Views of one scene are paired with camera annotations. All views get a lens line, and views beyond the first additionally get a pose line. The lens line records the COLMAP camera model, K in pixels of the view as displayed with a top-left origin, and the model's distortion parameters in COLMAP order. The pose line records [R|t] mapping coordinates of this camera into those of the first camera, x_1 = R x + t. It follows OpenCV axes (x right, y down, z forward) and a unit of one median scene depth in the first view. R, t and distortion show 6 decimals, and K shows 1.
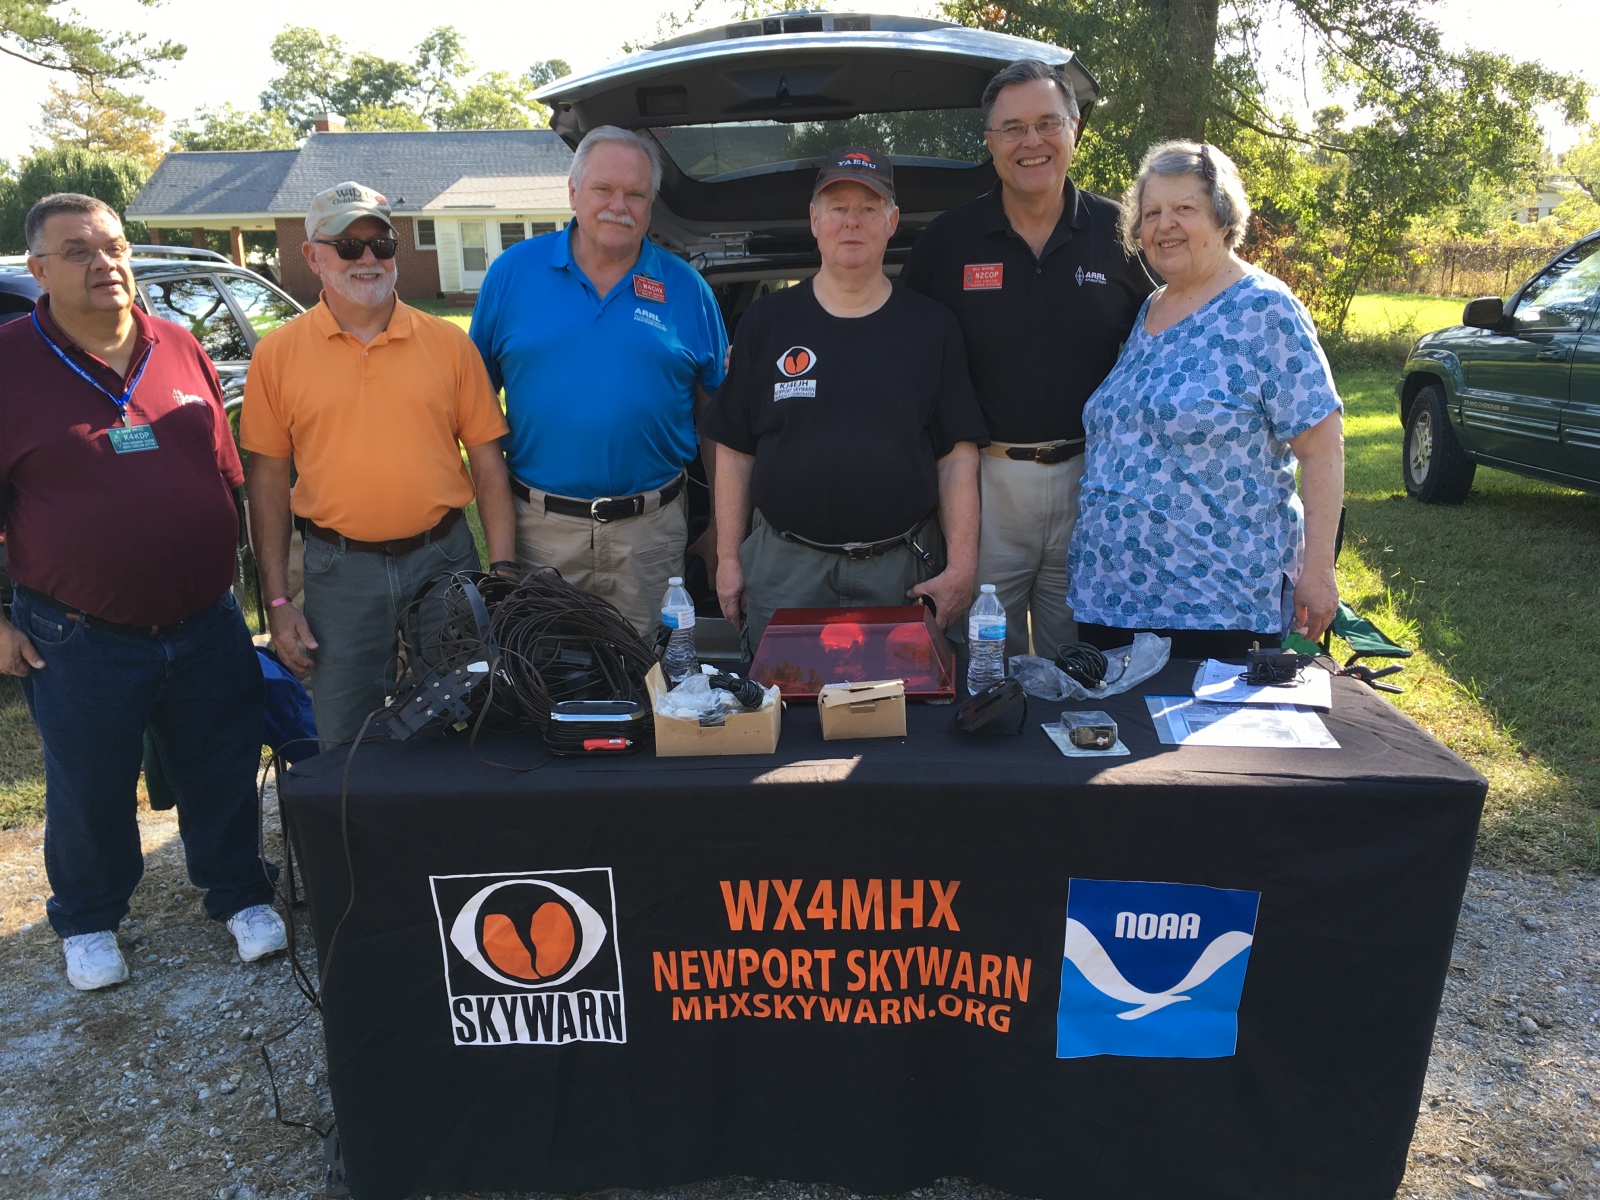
lens RADIAL K [[1359.7, 0, 800.0], [0, 1359.7, 600.0], [0, 0, 1]] dist [0.059956, -0.086380]
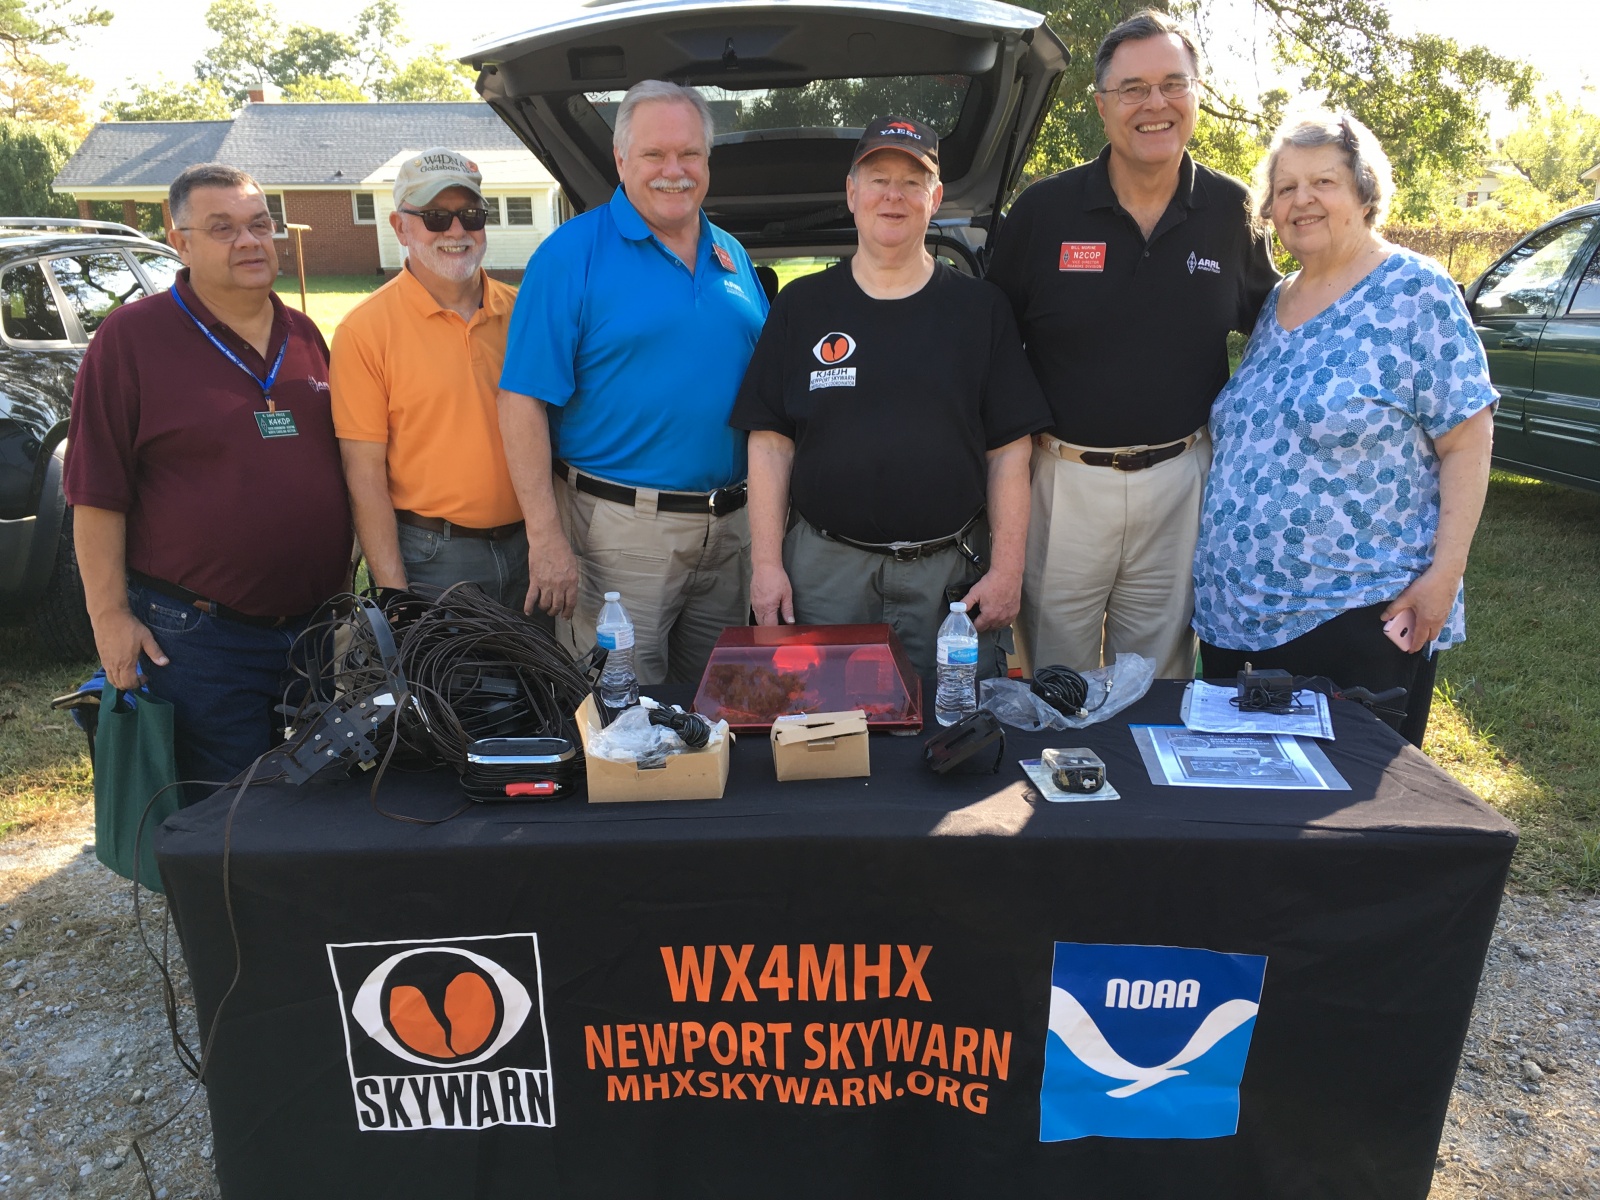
lens RADIAL K [[1359.7, 0, 800.0], [0, 1359.7, 600.0], [0, 0, 1]] dist [0.059956, -0.086380]
pose [[0.999292, -0.002033, 0.037568, -0.001031], [0.001476, 0.999889, 0.014838, -0.026078], [-0.037594, -0.014772, 0.999184, 0.097948]]
